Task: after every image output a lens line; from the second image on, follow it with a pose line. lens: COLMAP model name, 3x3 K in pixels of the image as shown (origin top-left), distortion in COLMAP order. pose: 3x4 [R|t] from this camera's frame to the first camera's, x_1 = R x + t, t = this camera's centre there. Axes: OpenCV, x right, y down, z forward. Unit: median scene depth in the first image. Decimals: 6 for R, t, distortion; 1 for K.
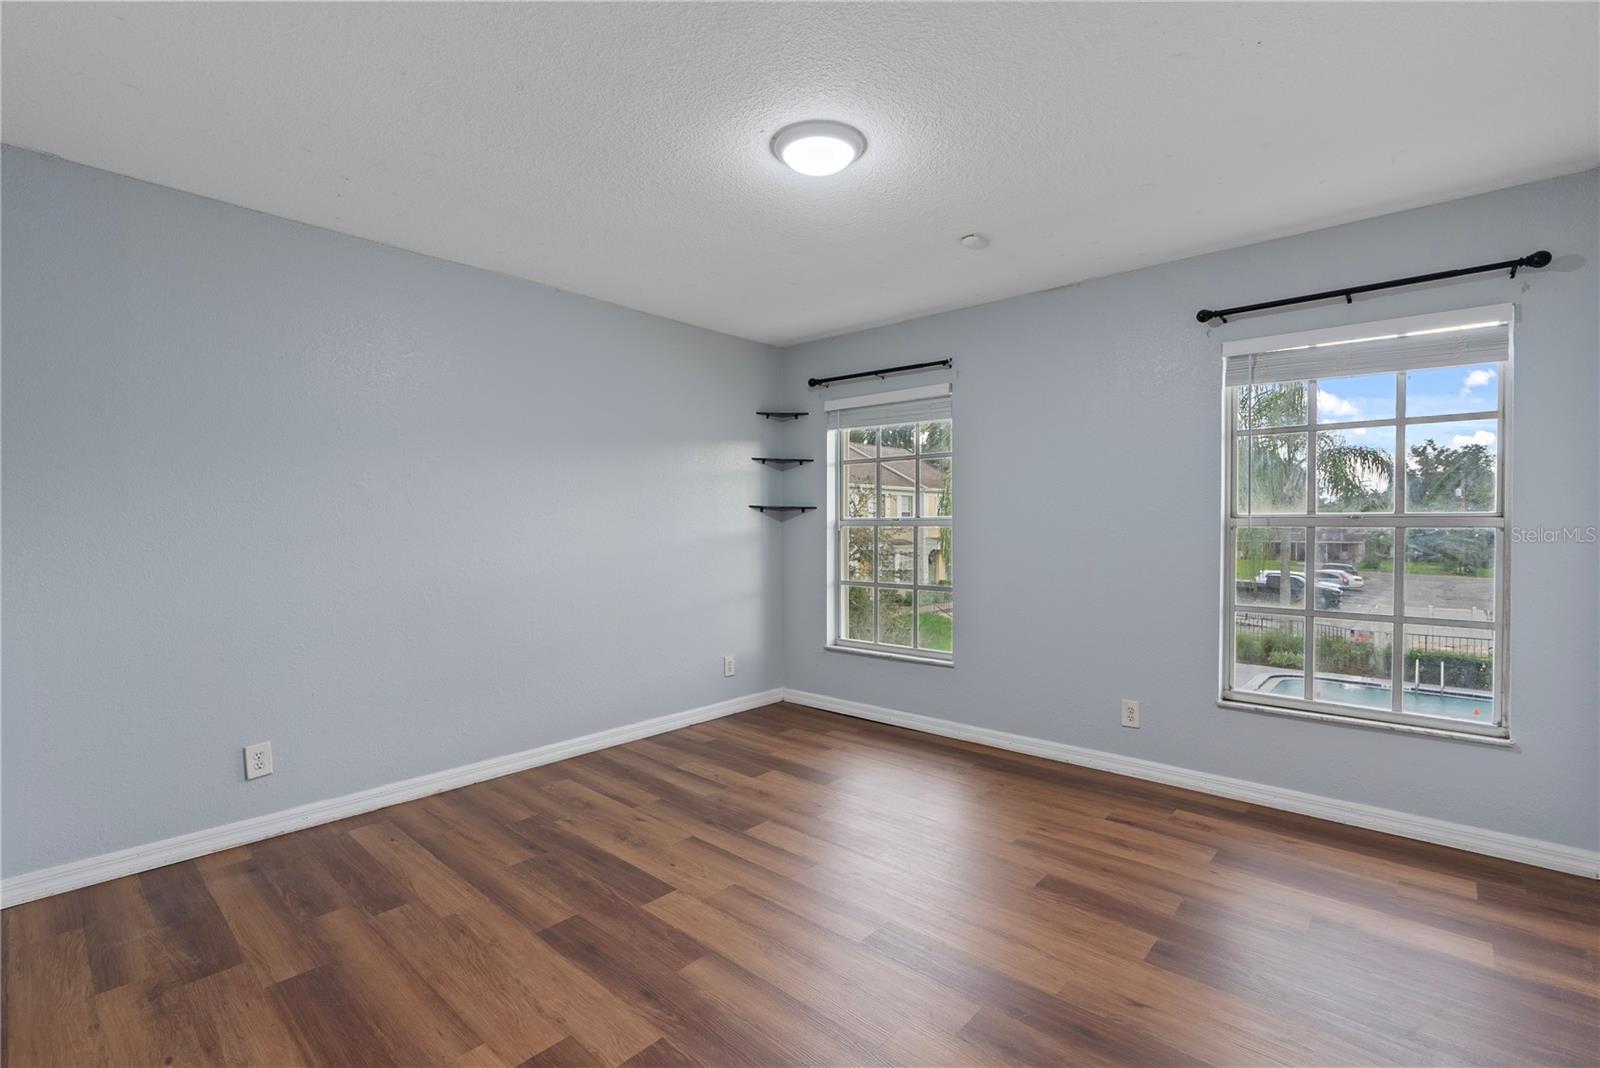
lens RADIAL K [[724.5, 0, 801.6], [0, 724.5, 531.5], [0, 0, 1]] dist [-0.012404, 0.004416]
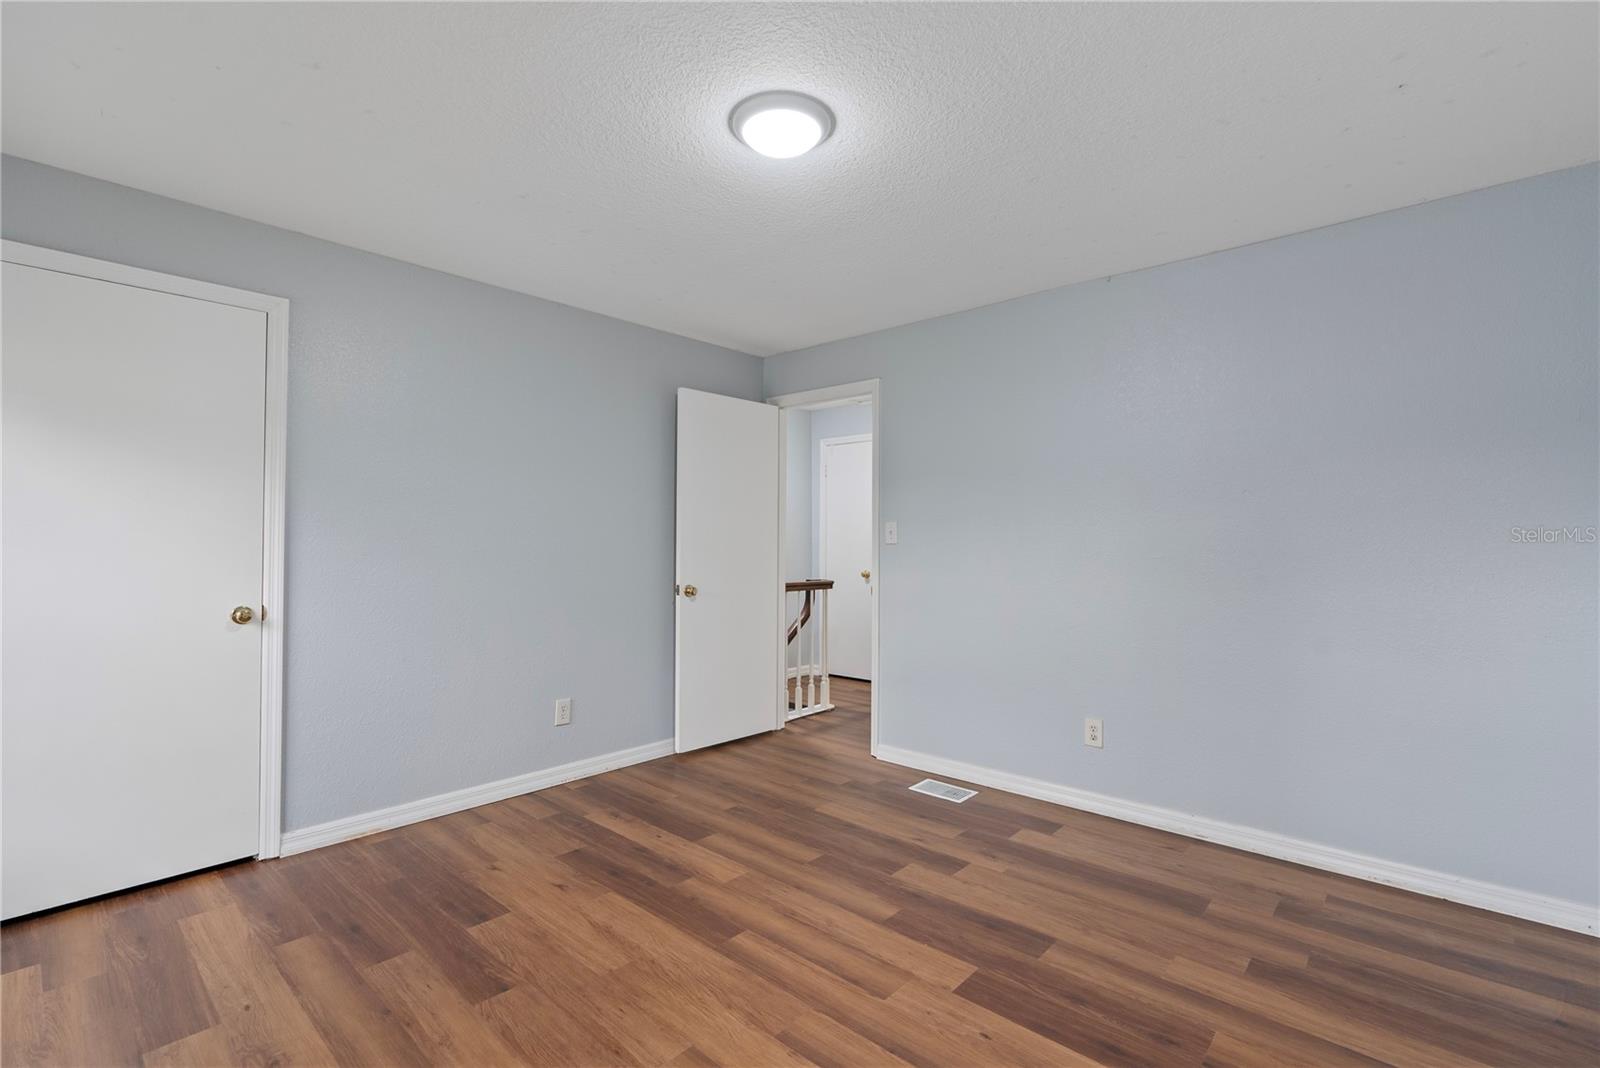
lens RADIAL K [[724.5, 0, 800.8], [0, 724.5, 539.0], [0, 0, 1]] dist [-0.012404, 0.004416]
pose [[-0.999996, -0.002229, 0.001486, -0.001307], [-0.002223, 0.999989, 0.004143, -0.019427], [-0.001495, 0.004140, -0.999990, 2.029594]]
